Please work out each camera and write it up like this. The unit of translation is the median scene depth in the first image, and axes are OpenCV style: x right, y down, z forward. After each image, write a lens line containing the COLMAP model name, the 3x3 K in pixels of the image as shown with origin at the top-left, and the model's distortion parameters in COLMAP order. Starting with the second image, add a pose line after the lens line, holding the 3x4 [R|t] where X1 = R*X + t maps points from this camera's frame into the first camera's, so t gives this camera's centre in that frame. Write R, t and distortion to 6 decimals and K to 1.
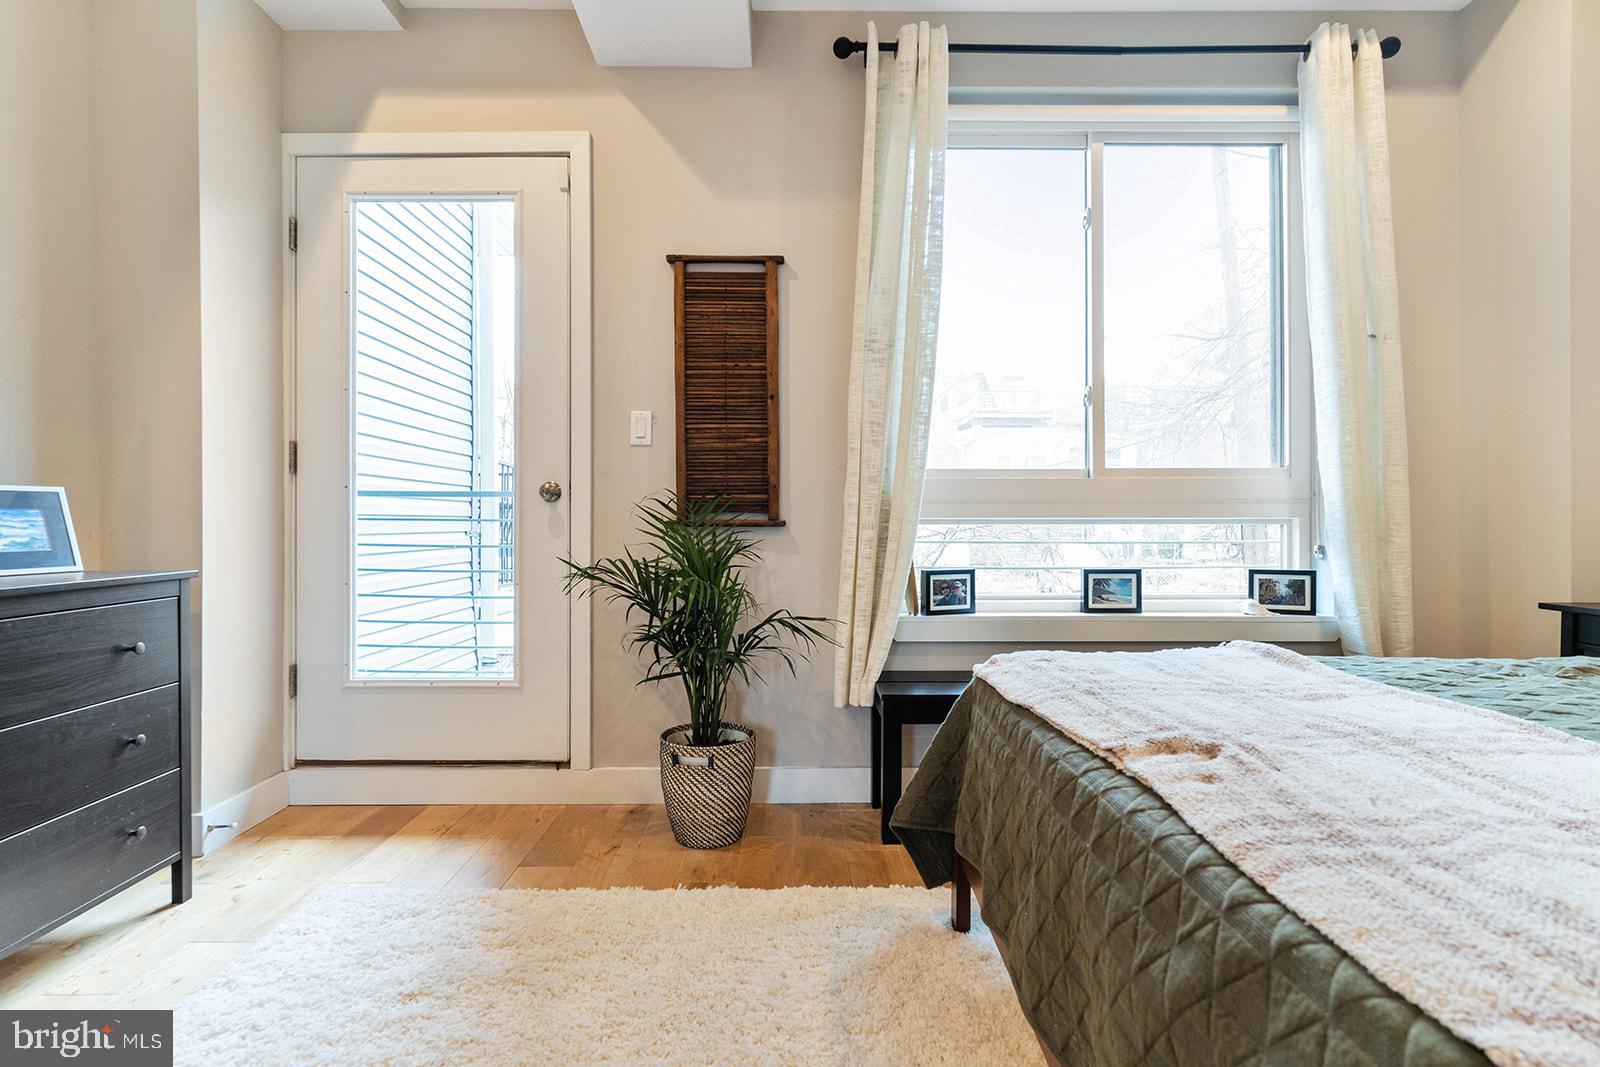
lens RADIAL K [[826.0, 0, 803.2], [0, 826.0, 518.9], [0, 0, 1]] dist [-0.002507, 0.000861]
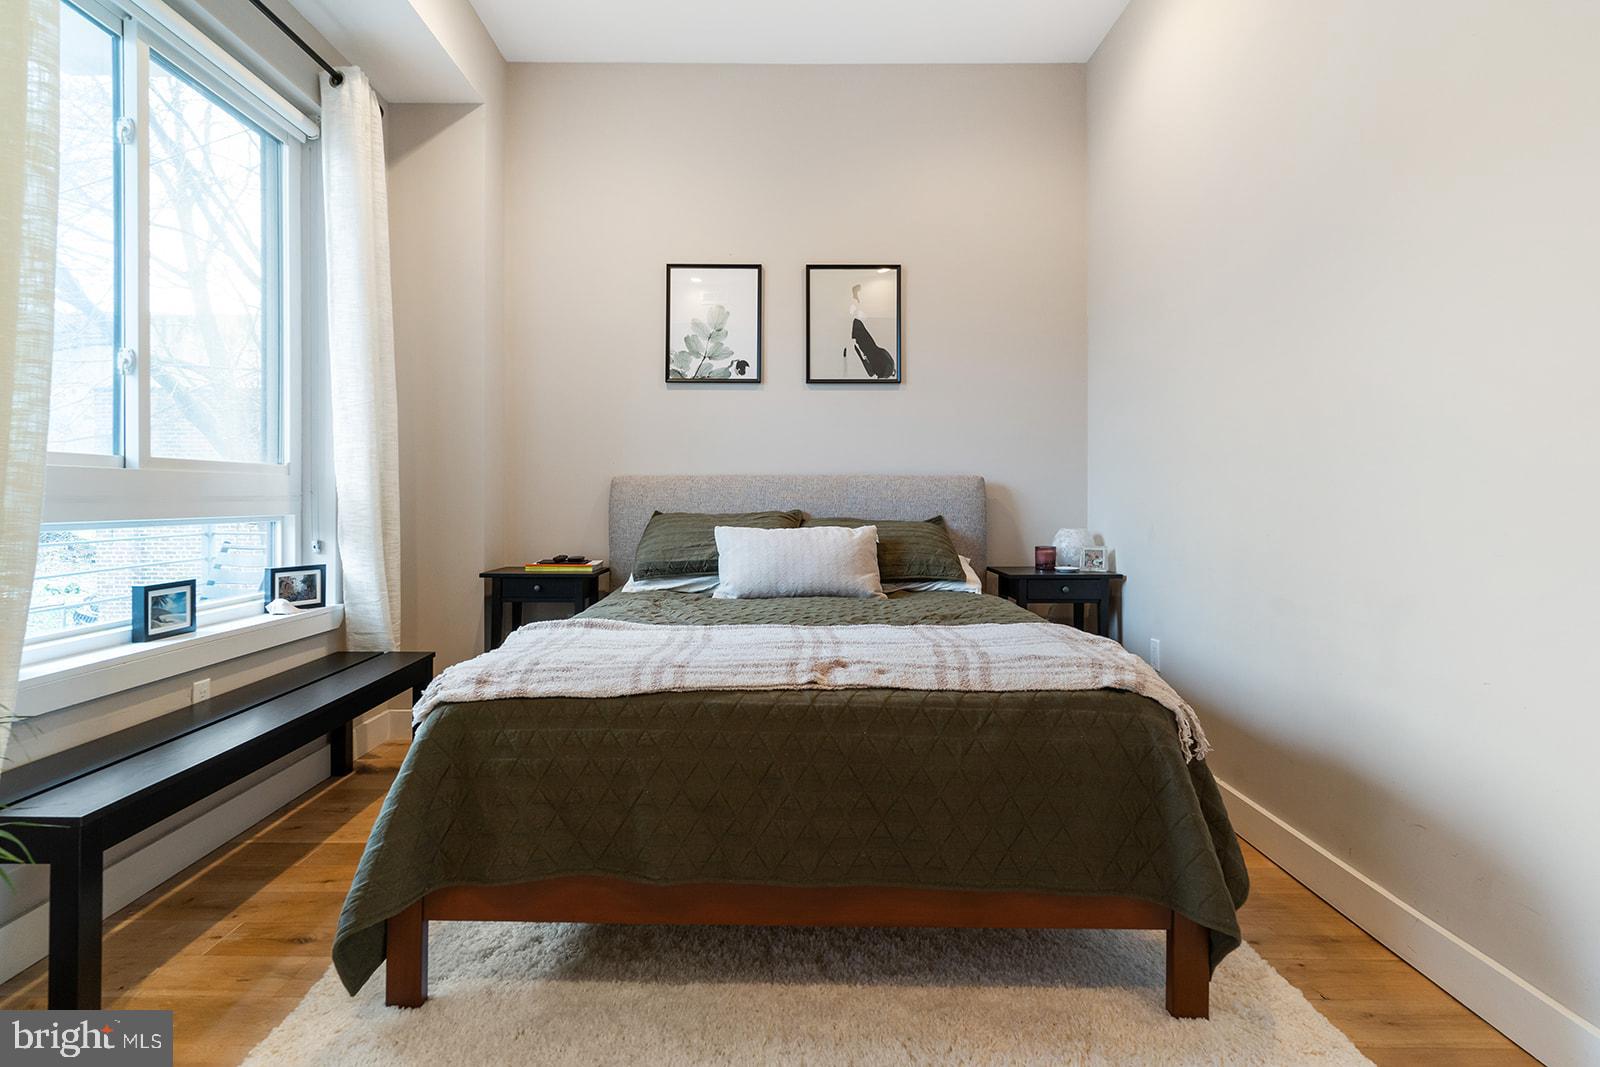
lens RADIAL K [[841.9, 0, 786.4], [0, 841.9, 493.7], [0, 0, 1]] dist [-0.004015, 0.000295]
pose [[0.006934, 0.005279, 0.999962, -0.462312], [-0.000174, 0.999986, -0.005278, -0.022885], [-0.999976, -0.000137, 0.006935, 0.401316]]
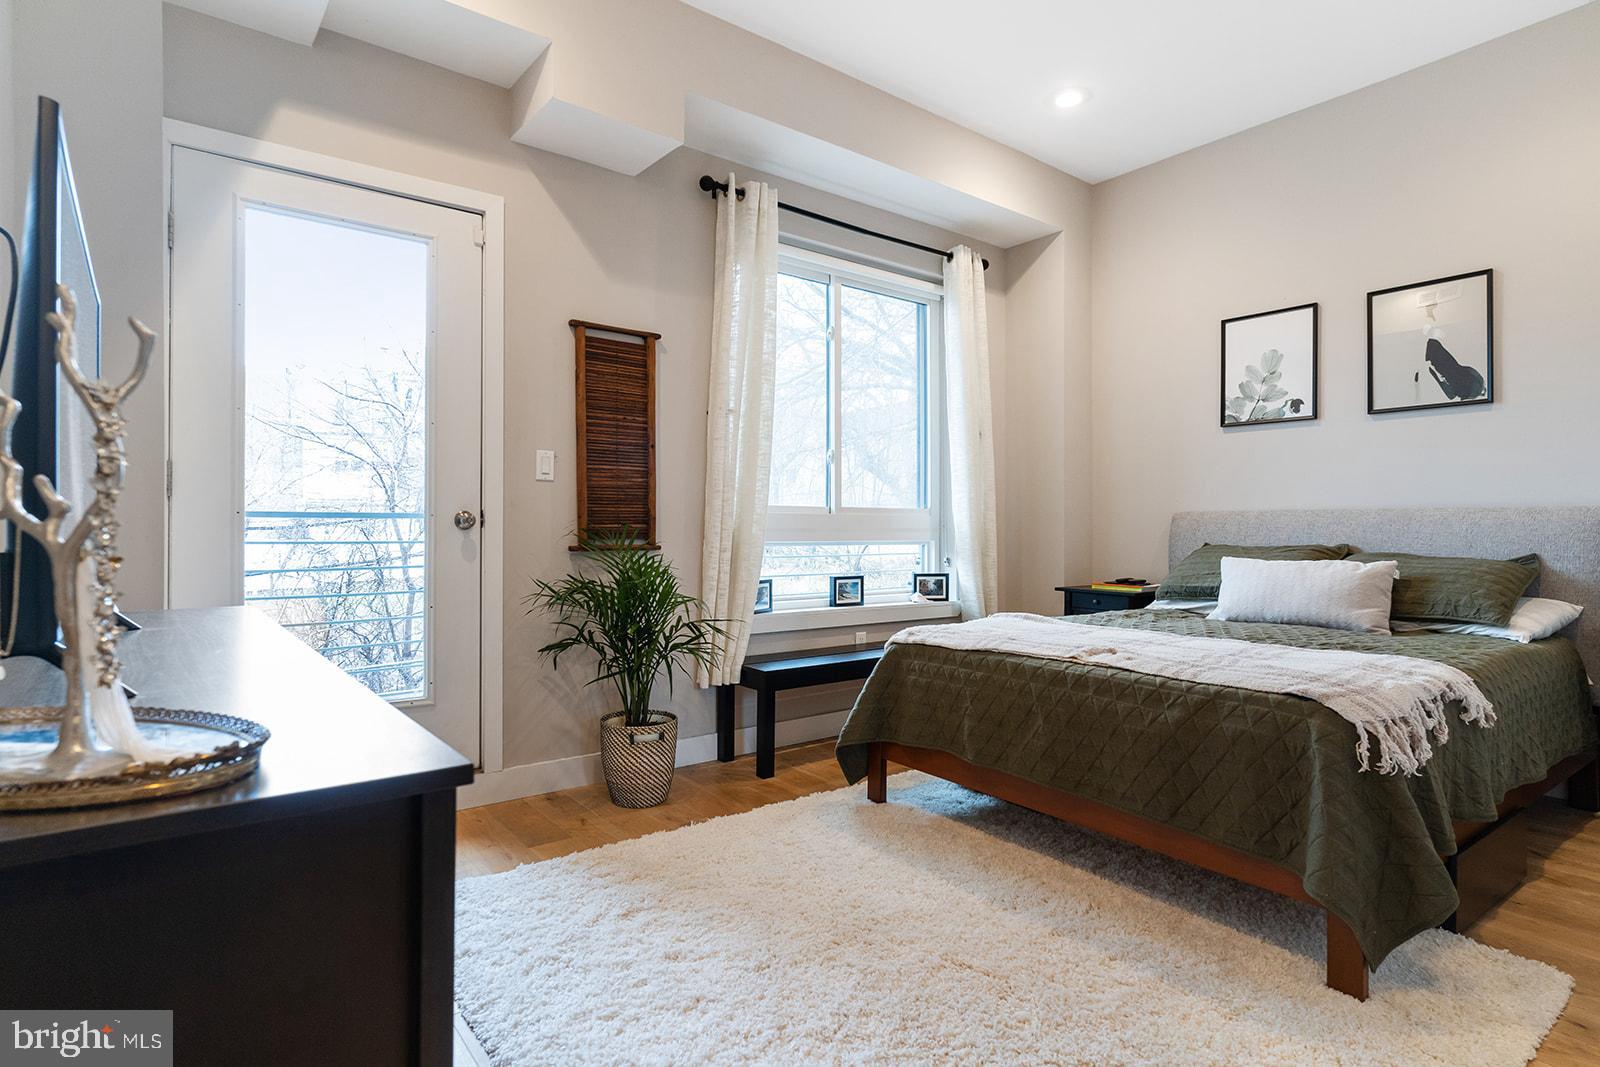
lens RADIAL K [[829.3, 0, 787.5], [0, 829.3, 523.6], [0, 0, 1]] dist [0.001785, 0.001354]
pose [[0.804080, 0.008233, 0.594464, -0.612283], [-0.005300, 0.999964, -0.006681, -0.023200], [-0.594497, 0.002221, 0.804095, -0.127516]]
